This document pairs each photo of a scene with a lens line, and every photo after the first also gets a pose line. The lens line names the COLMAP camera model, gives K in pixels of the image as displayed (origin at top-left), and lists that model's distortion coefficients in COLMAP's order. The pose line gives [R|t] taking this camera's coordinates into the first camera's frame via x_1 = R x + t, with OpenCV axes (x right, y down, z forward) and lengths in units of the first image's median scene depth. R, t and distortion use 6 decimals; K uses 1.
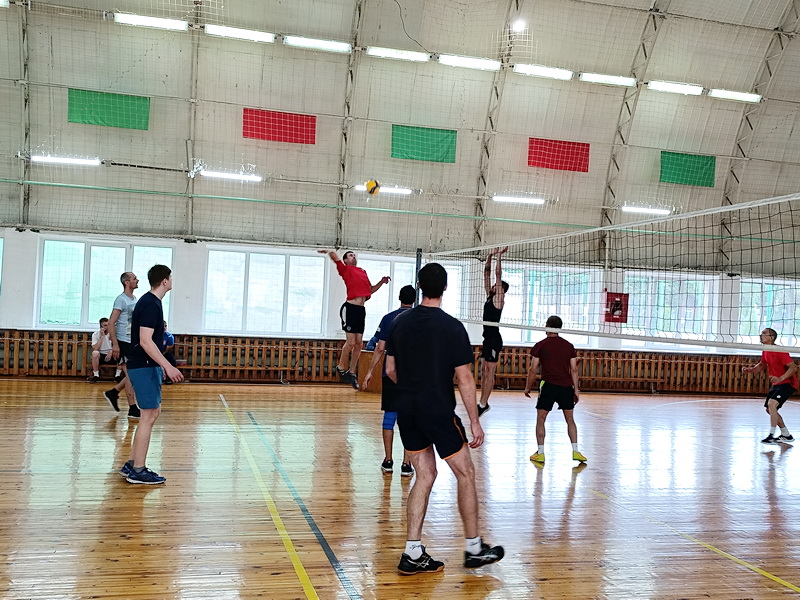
lens RADIAL K [[846.8, 0, 400.0], [0, 846.8, 300.0], [0, 0, 1]] dist [0.106183, -0.244026]
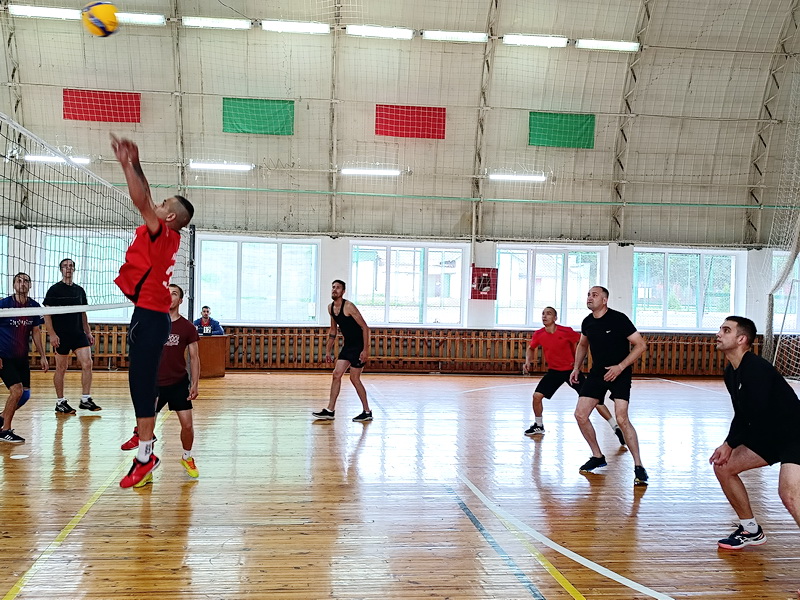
lens RADIAL K [[835.8, 0, 415.9], [0, 835.8, 308.3], [0, 0, 1]] dist [0.112472, -0.259965]
pose [[0.988601, -0.023160, -0.148765, 0.343170], [0.026327, 0.999466, 0.019359, 0.017602], [0.148237, -0.023054, 0.988683, 0.089767]]
